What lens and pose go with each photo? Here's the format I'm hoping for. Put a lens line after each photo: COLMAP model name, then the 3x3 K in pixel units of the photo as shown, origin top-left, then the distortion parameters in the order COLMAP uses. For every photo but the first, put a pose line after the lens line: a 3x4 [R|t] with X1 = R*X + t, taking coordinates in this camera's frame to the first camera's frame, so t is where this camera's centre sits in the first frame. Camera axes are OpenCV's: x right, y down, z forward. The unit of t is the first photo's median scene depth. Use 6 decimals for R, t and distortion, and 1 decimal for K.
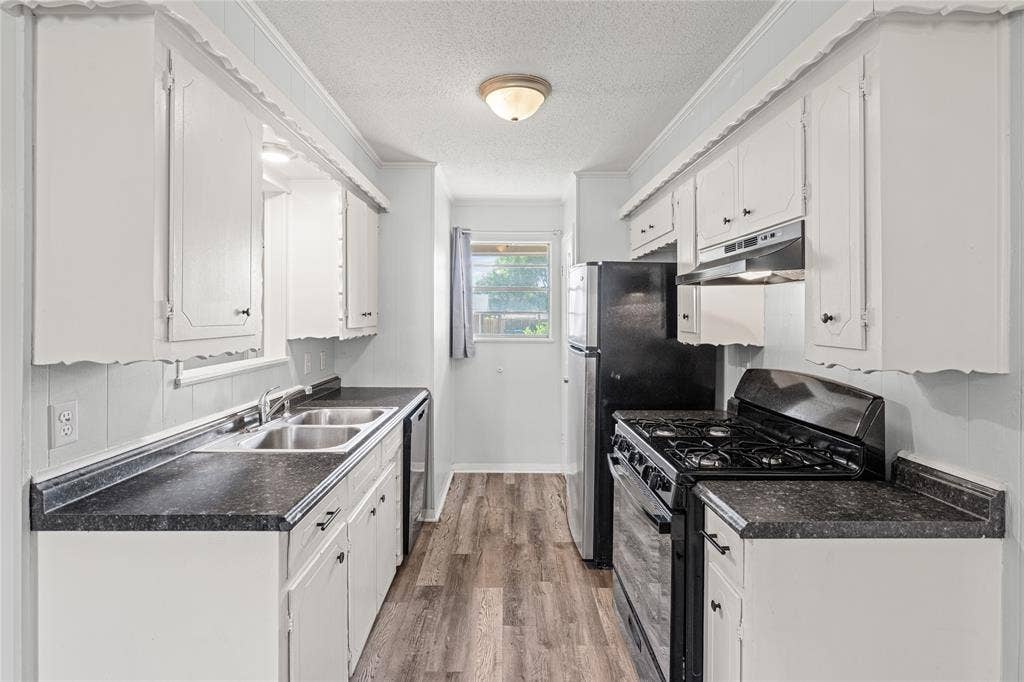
lens RADIAL K [[478.5, 0, 510.7], [0, 478.5, 322.8], [0, 0, 1]] dist [-0.006566, 0.001597]
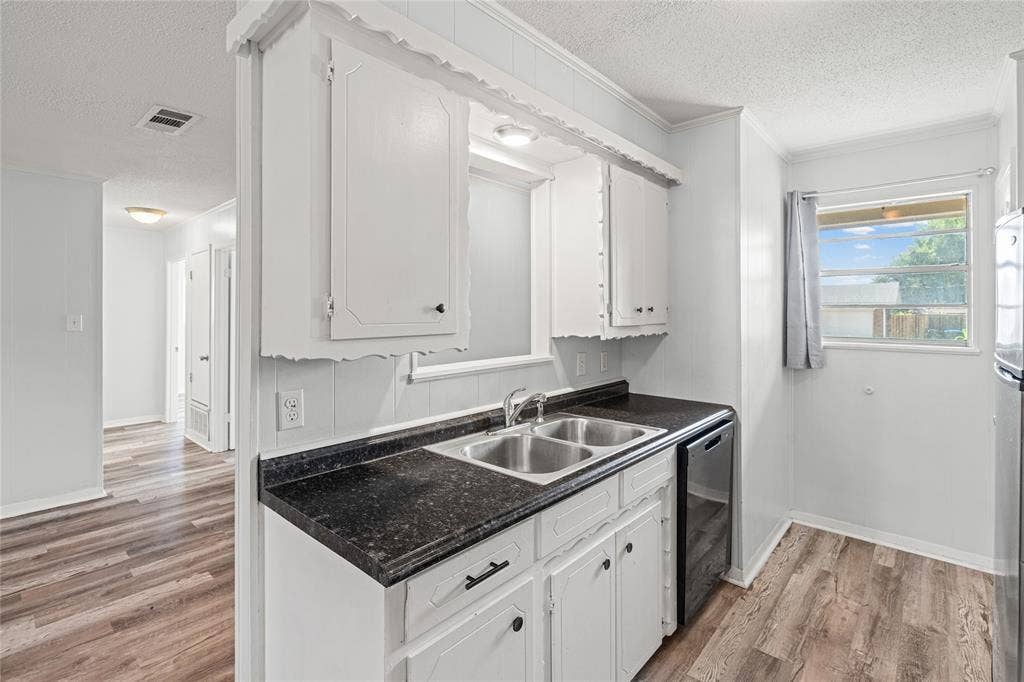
lens RADIAL K [[478.5, 0, 511.7], [0, 478.5, 310.8], [0, 0, 1]] dist [-0.006566, 0.001597]
pose [[0.737884, -0.002923, -0.674921, 0.096364], [-0.006640, 0.999911, -0.011590, -0.005020], [0.674895, 0.013034, 0.737799, 0.246312]]
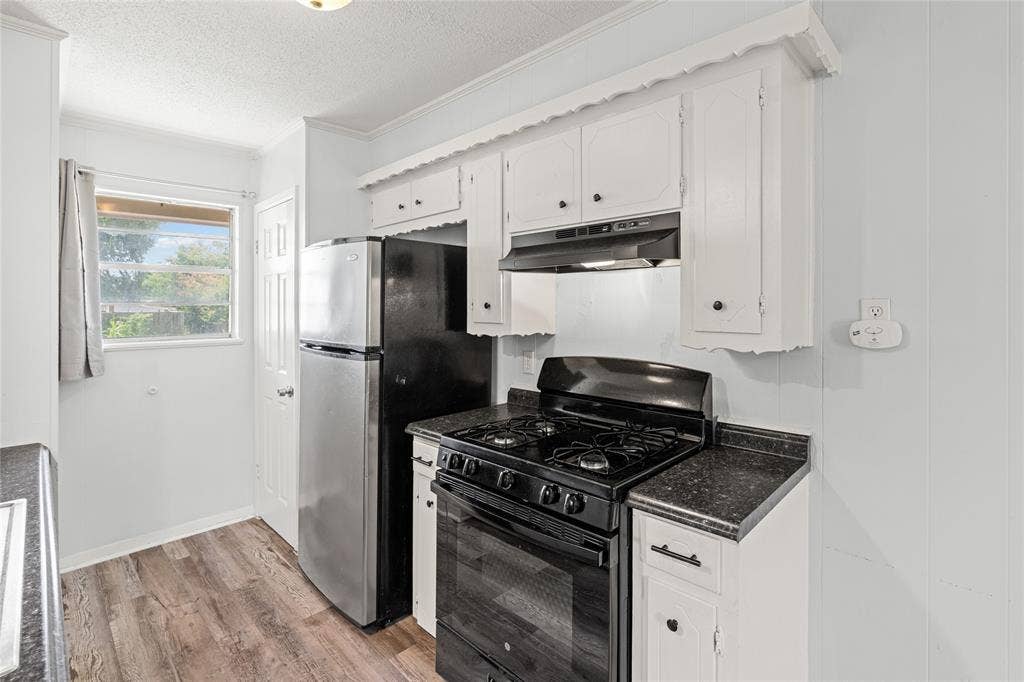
lens RADIAL K [[478.5, 0, 516.9], [0, 478.5, 307.6], [0, 0, 1]] dist [-0.006566, 0.001597]
pose [[0.706071, -0.011152, 0.708053, -0.210256], [0.019286, 0.999808, -0.003485, -0.005017], [-0.707878, 0.016116, 0.706150, 0.286498]]
